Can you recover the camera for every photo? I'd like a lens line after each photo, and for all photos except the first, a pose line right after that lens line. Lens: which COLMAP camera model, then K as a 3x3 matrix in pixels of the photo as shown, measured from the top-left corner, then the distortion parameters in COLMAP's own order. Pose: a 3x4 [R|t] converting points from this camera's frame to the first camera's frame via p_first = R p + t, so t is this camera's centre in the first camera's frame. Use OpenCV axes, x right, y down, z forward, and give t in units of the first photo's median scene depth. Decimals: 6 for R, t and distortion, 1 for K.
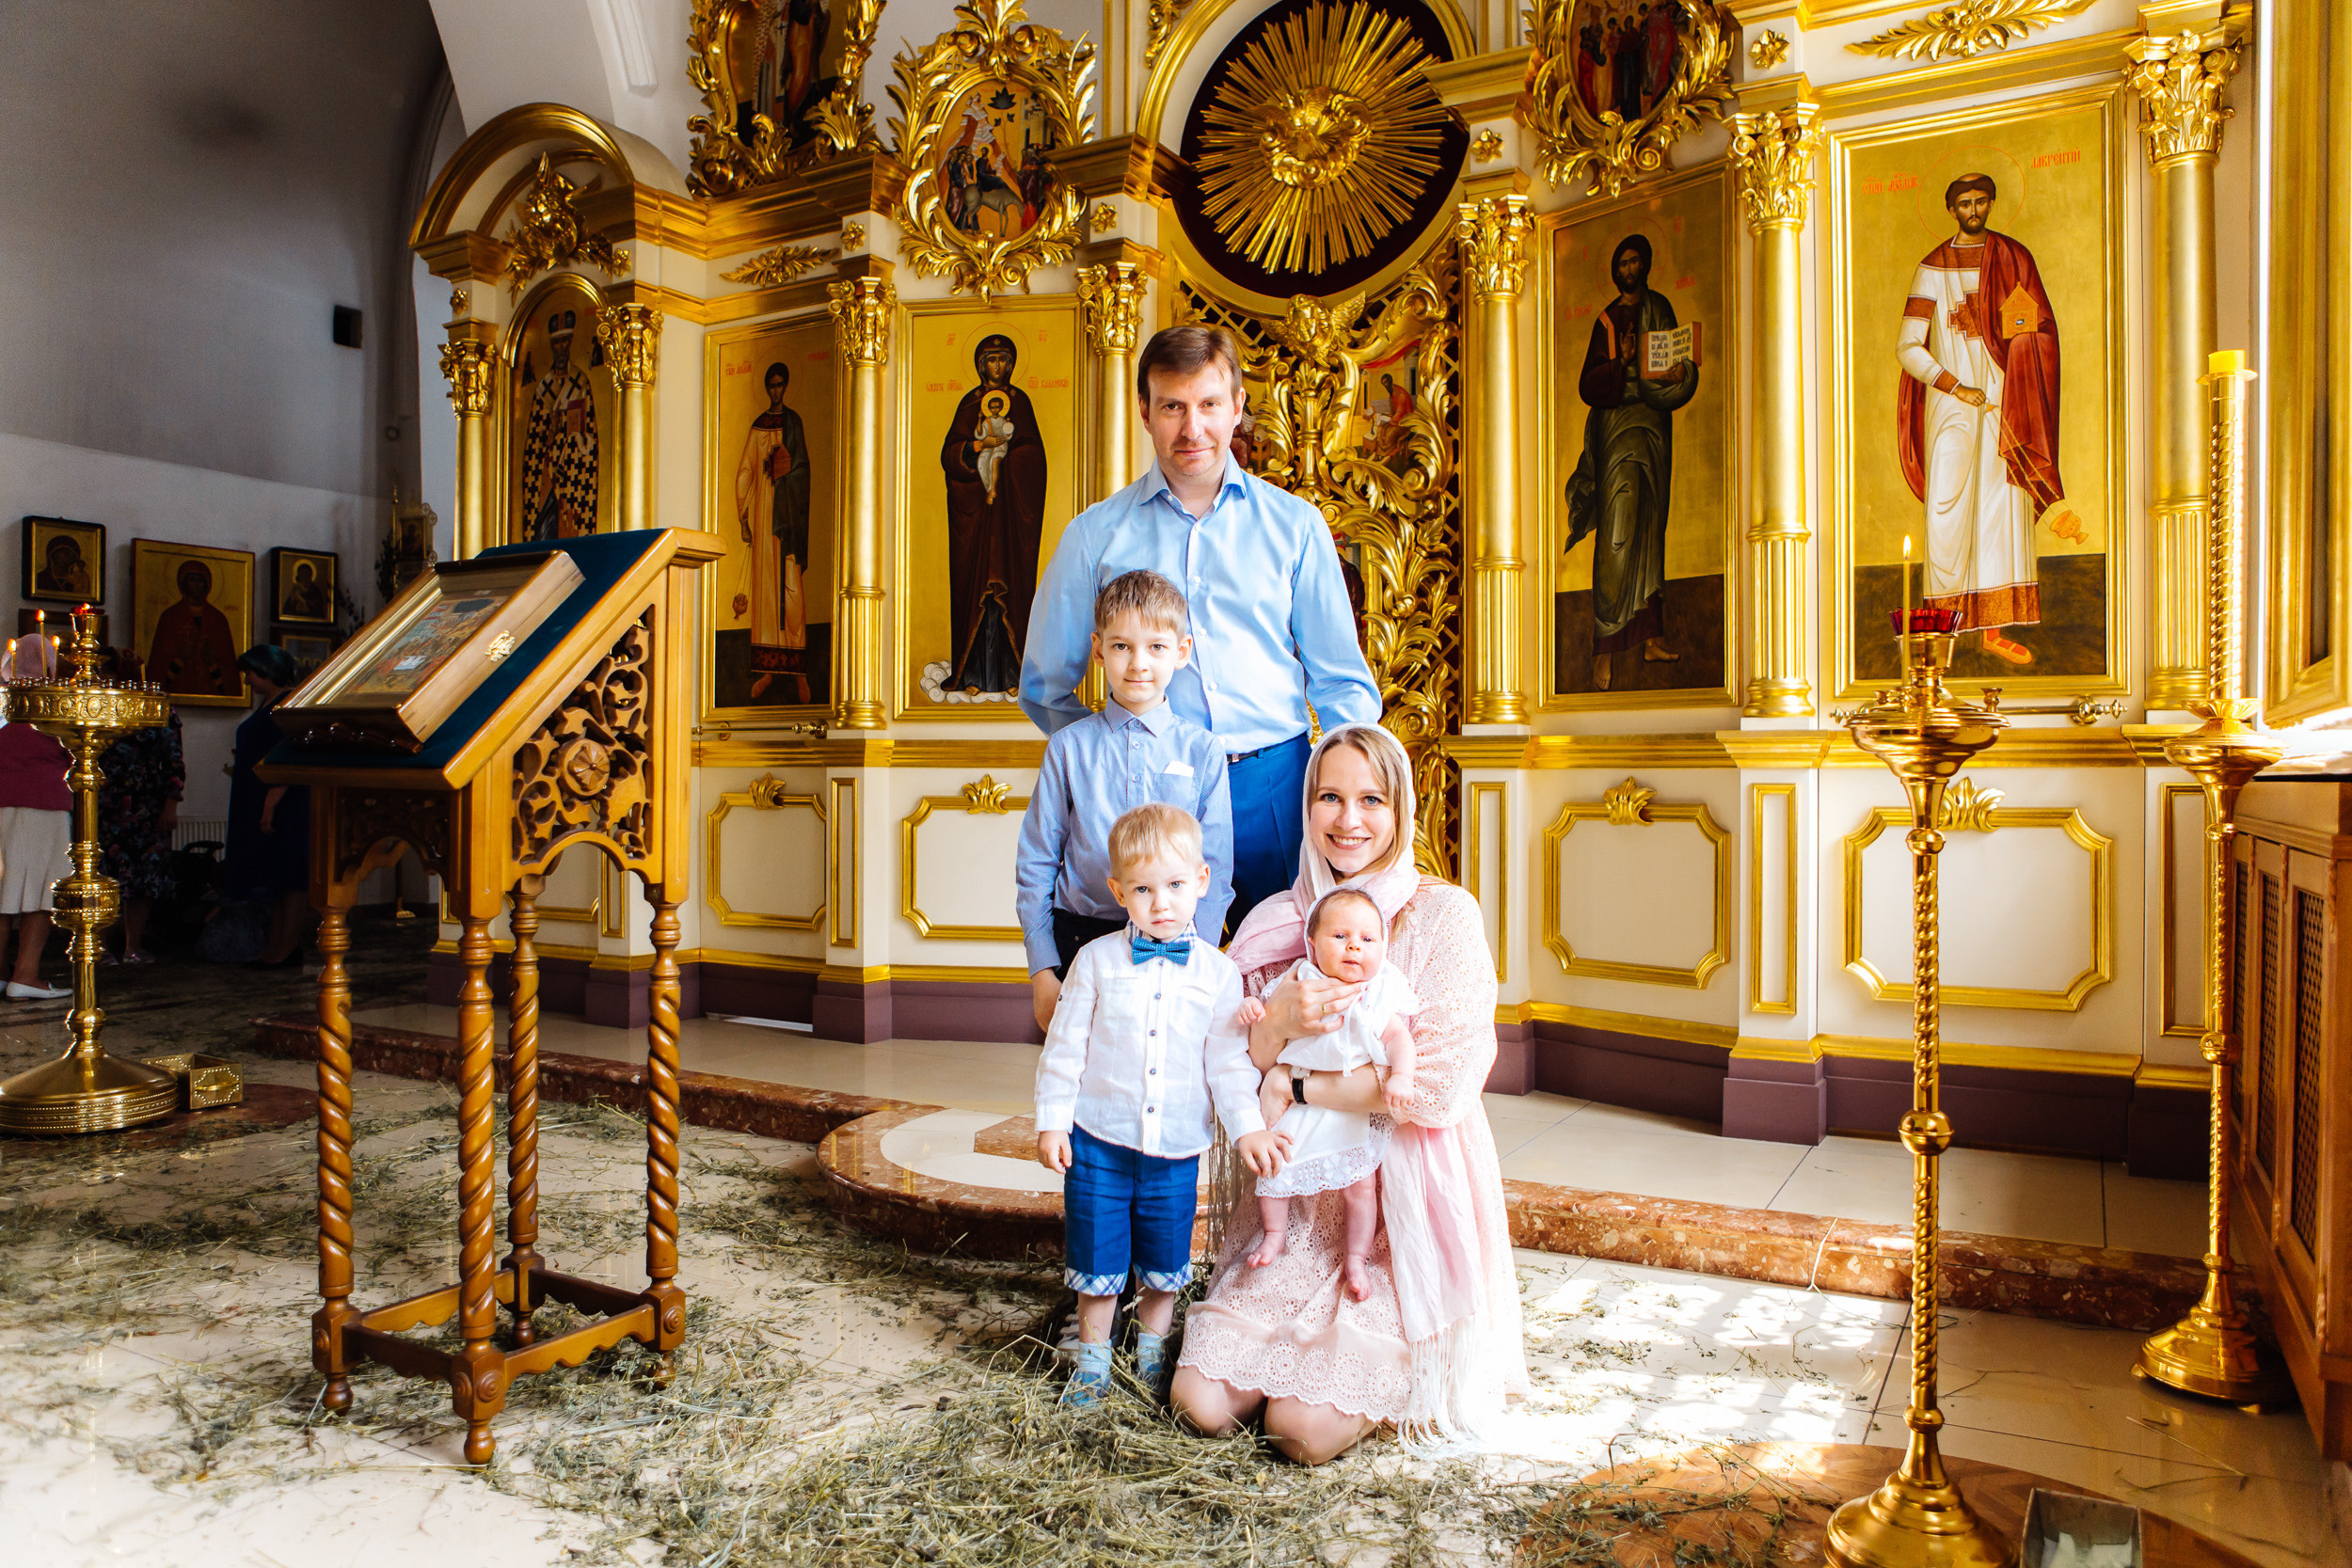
lens RADIAL K [[1615.1, 0, 1181.8], [0, 1615.1, 787.7], [0, 0, 1]] dist [-0.095327, 0.061404]
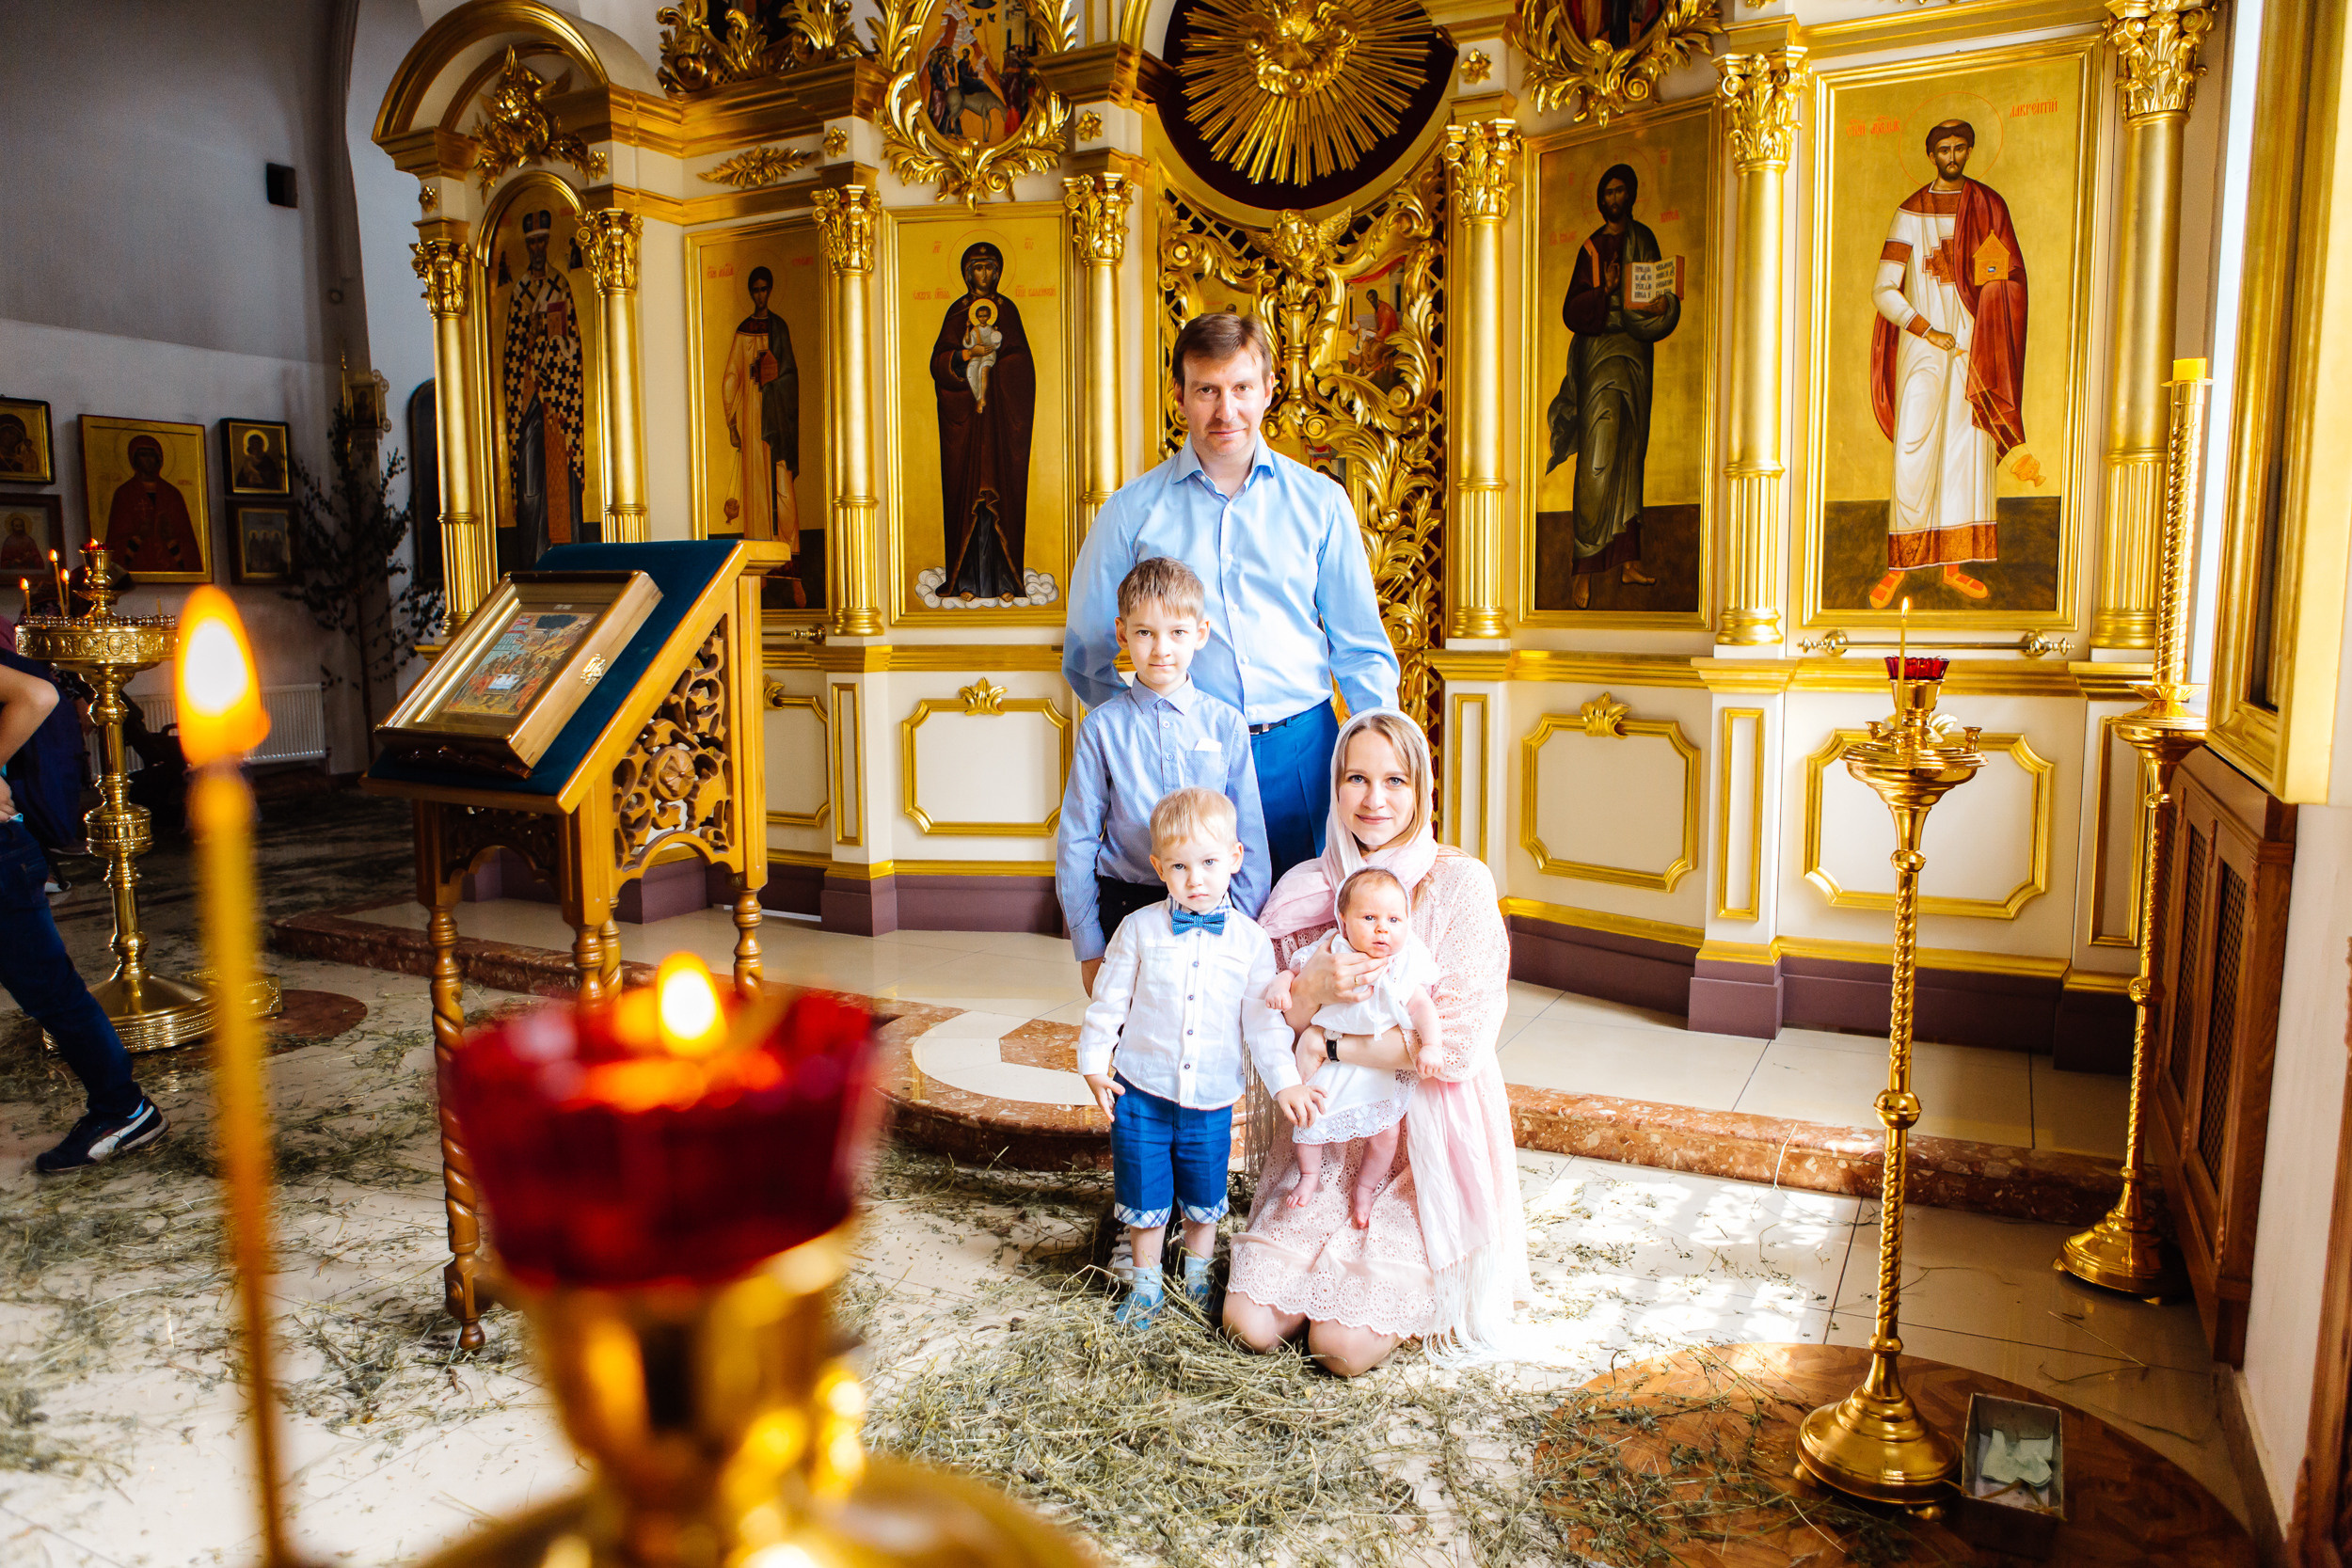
lens RADIAL K [[1615.1, 0, 1166.5], [0, 1615.1, 778.3], [0, 0, 1]] dist [-0.095327, 0.061404]
pose [[0.999331, -0.016080, 0.032838, -0.052589], [0.012092, 0.992911, 0.118242, -0.089905], [-0.034506, -0.117766, 0.992442, -0.054286]]
